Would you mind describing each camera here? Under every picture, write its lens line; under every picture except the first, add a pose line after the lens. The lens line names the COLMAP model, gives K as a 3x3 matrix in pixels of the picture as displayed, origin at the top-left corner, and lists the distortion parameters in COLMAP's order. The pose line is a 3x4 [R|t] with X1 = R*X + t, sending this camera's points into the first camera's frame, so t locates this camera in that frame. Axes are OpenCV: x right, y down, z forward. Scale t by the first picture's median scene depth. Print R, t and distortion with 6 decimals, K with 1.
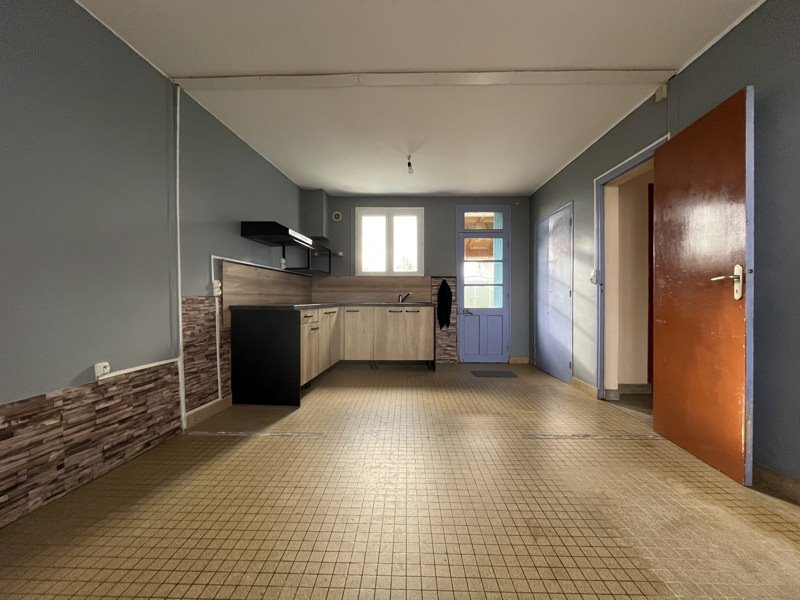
lens RADIAL K [[321.4, 0, 396.8], [0, 321.4, 298.6], [0, 0, 1]] dist [-0.001028, -0.000078]
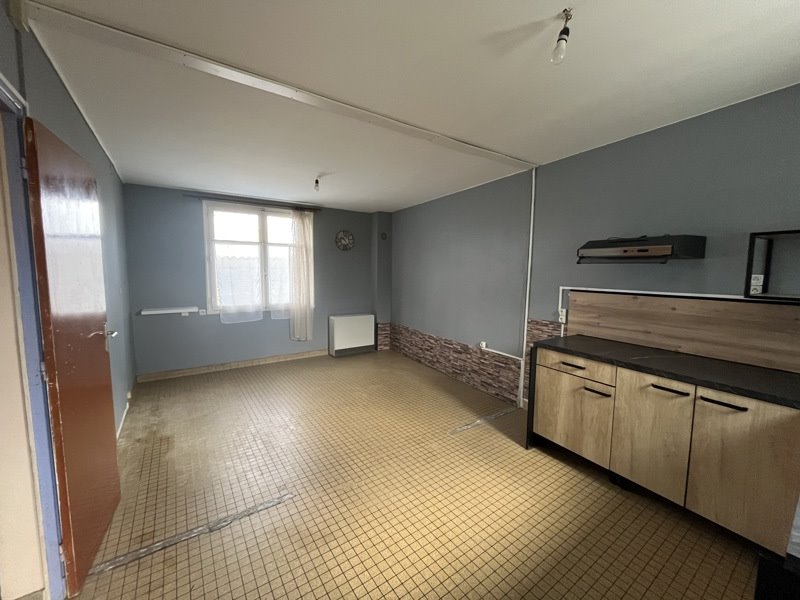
lens RADIAL K [[321.4, 0, 399.6], [0, 321.4, 302.7], [0, 0, 1]] dist [-0.001028, -0.000078]
pose [[-0.802954, 0.050868, -0.593867, 0.550267], [-0.008270, 0.995305, 0.096436, -0.180734], [0.595984, 0.082345, -0.798763, 1.553772]]
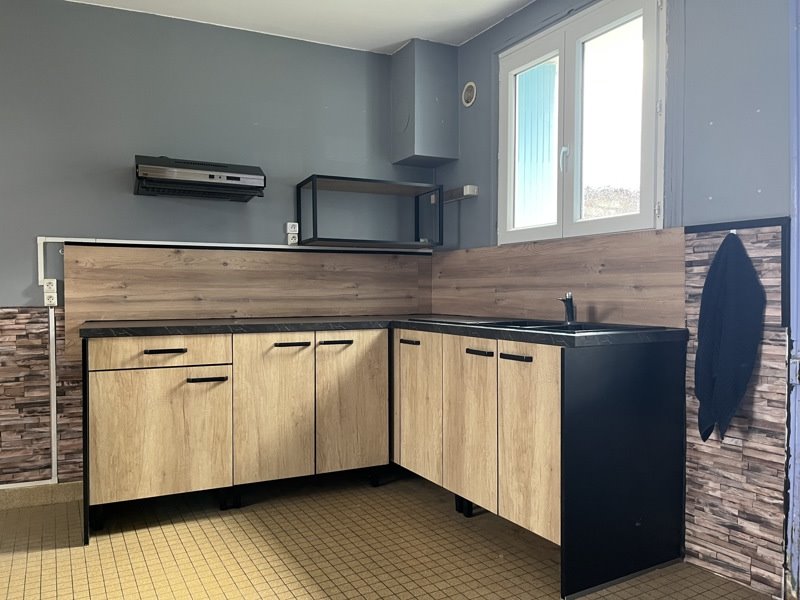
lens RADIAL K [[604.5, 0, 402.8], [0, 604.5, 305.6], [0, 0, 1]] dist [0.025908, -0.015199]
pose [[0.517147, 0.019376, -0.855677, 0.725342], [0.003962, 0.999679, 0.025031, -0.034095], [0.855887, -0.016335, 0.516904, 0.980439]]
